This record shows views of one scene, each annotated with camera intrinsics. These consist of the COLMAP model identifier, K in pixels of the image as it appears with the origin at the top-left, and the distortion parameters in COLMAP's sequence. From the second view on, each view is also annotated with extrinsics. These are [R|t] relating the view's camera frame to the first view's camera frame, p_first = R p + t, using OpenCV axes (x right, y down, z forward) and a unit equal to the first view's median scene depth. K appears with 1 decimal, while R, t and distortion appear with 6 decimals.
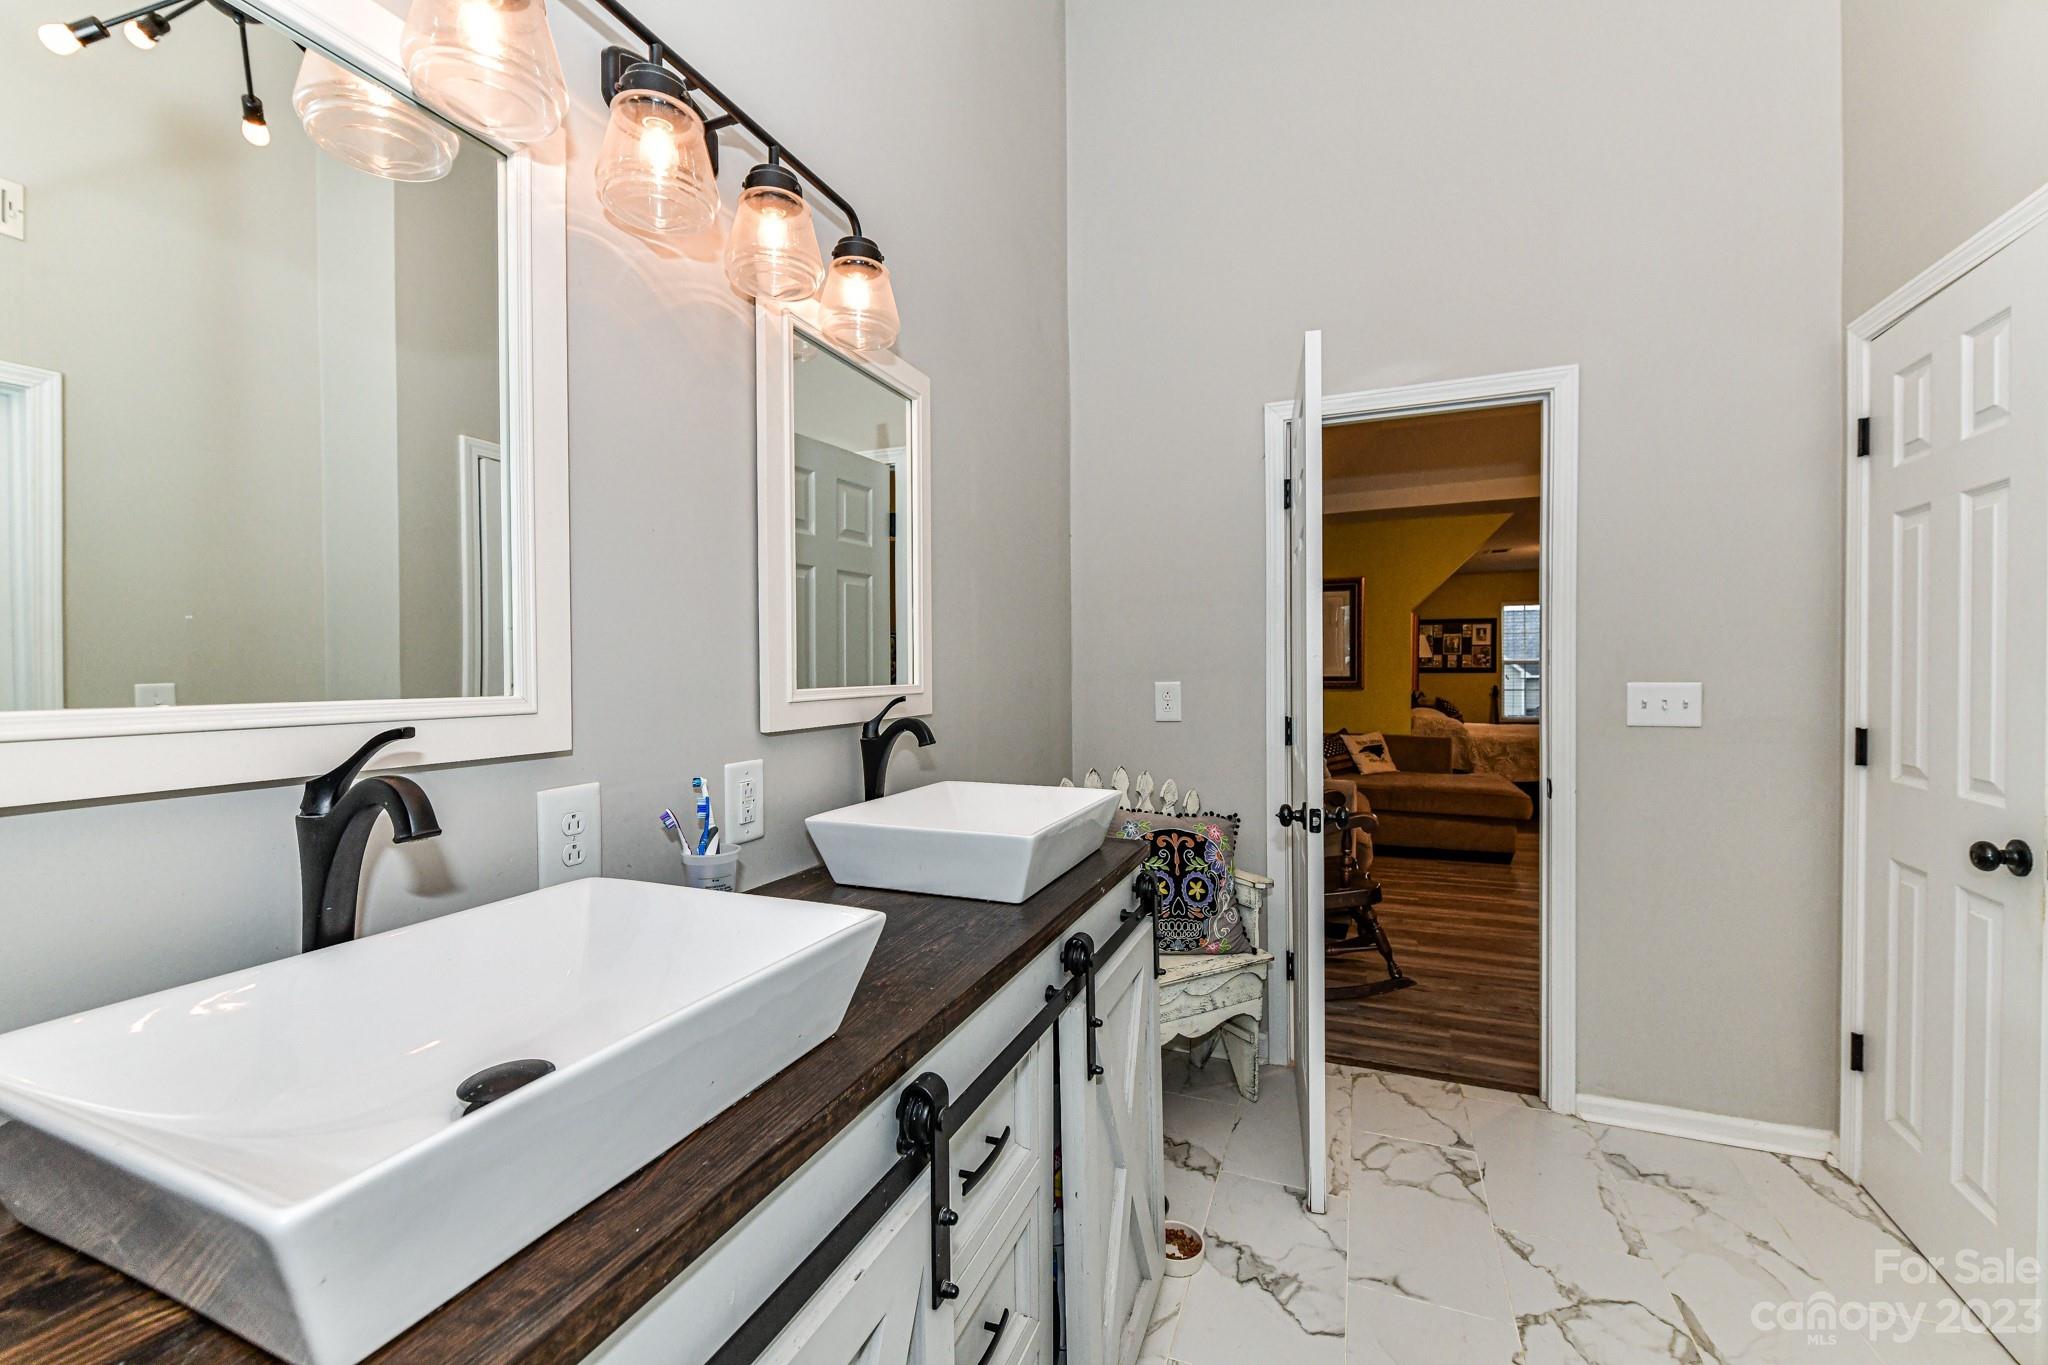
lens RADIAL K [[825.5, 0, 1021.1], [0, 825.5, 684.9], [0, 0, 1]] dist [0.000801, -0.000350]
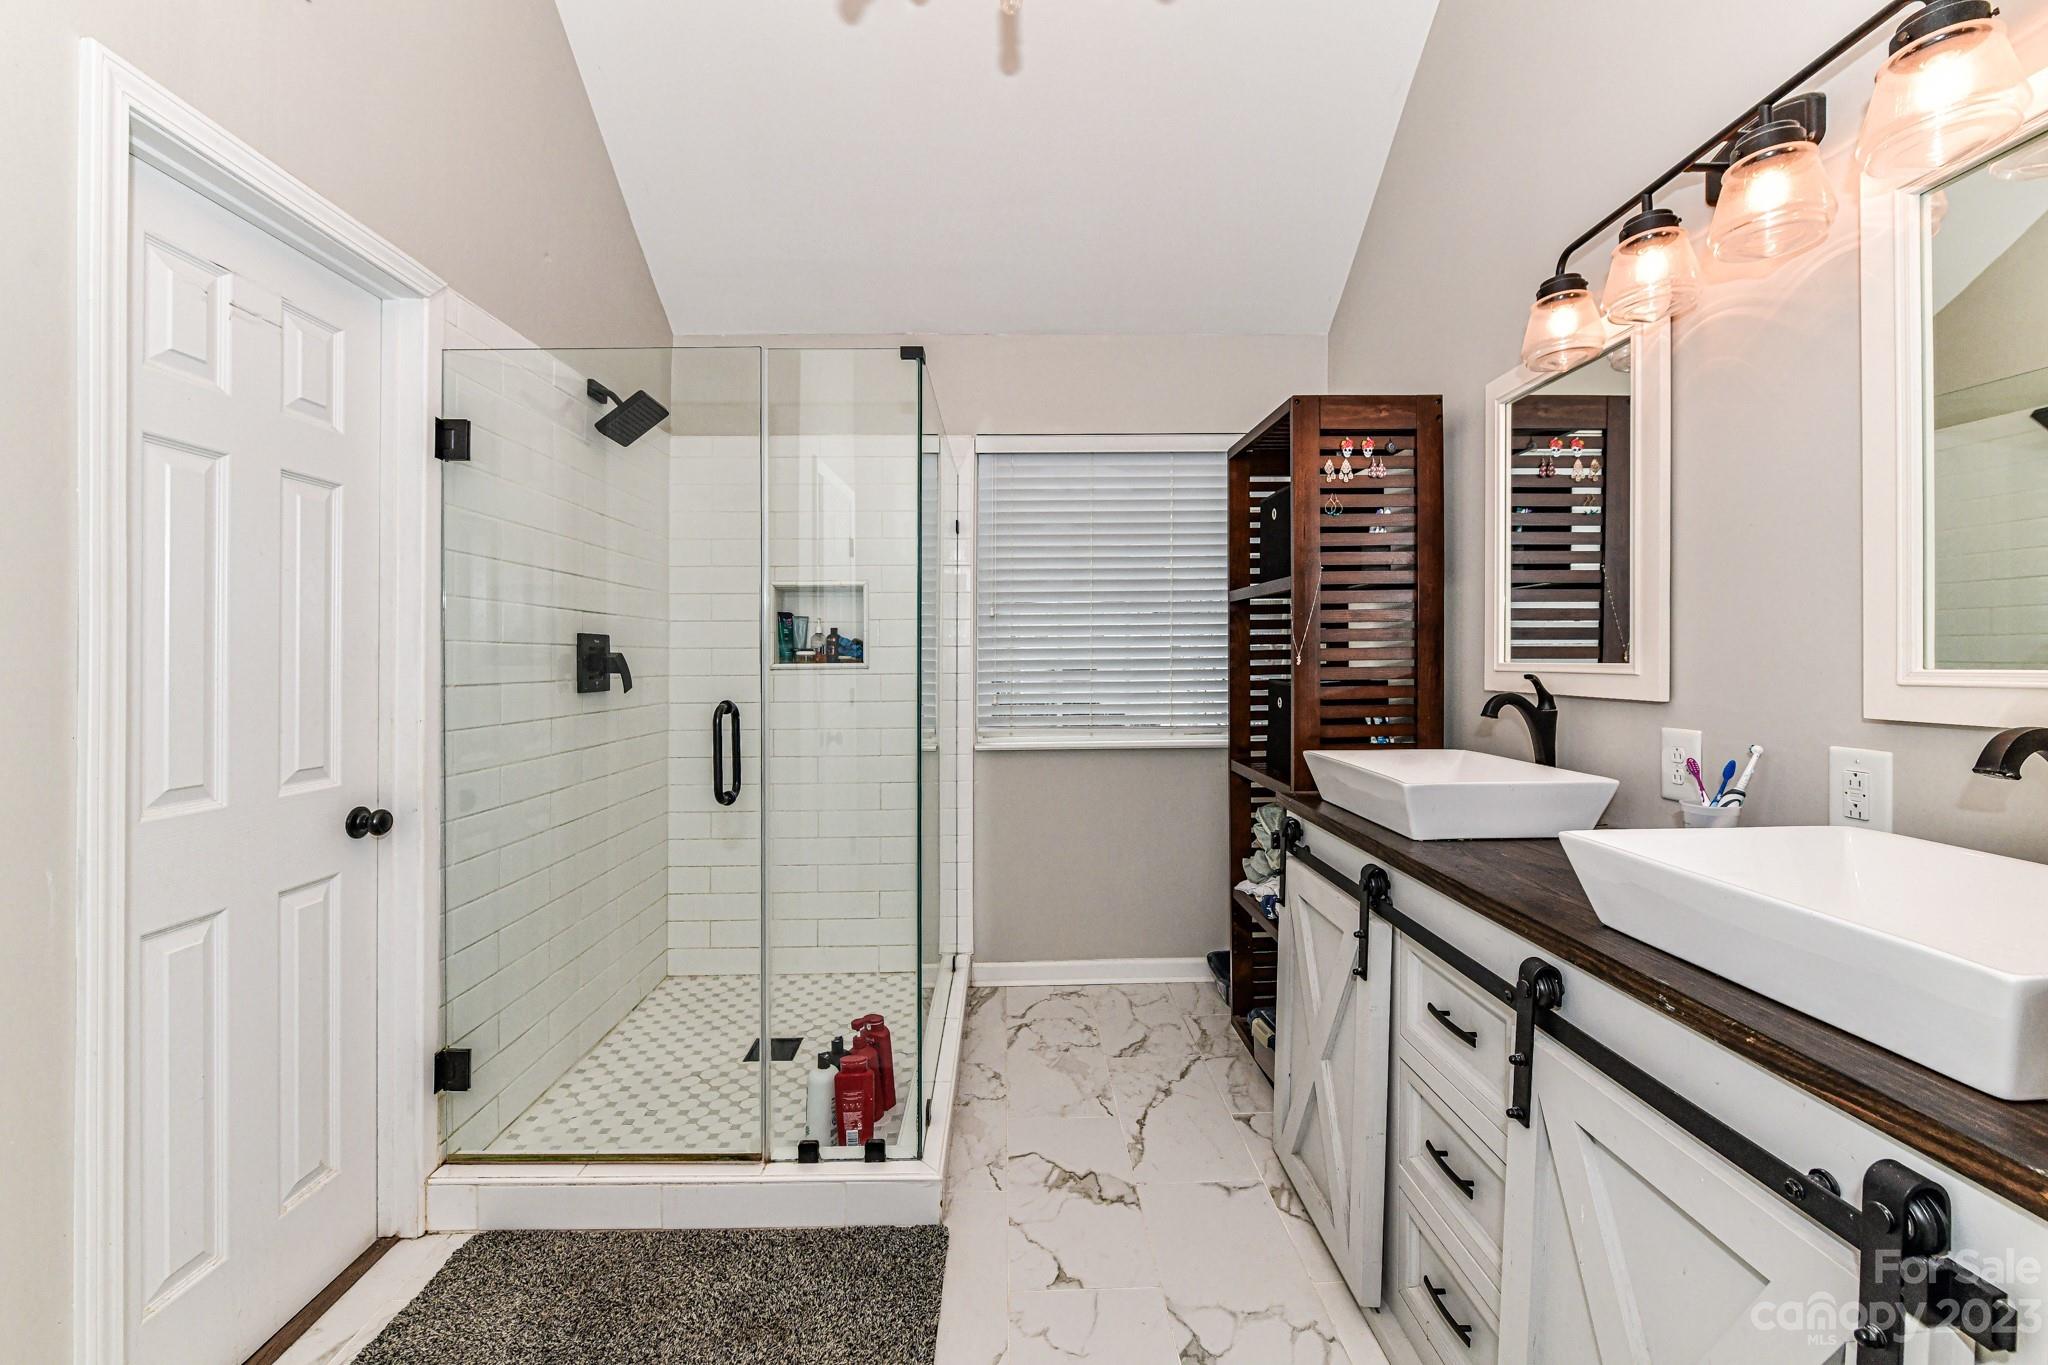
lens RADIAL K [[825.5, 0, 1022.6], [0, 825.5, 682.1], [0, 0, 1]] dist [0.000801, -0.000350]
pose [[-0.918441, 0.003185, -0.395546, 0.798324], [0.000593, 0.999978, 0.006676, 0.019672], [0.395558, 0.005897, -0.918422, 1.986490]]
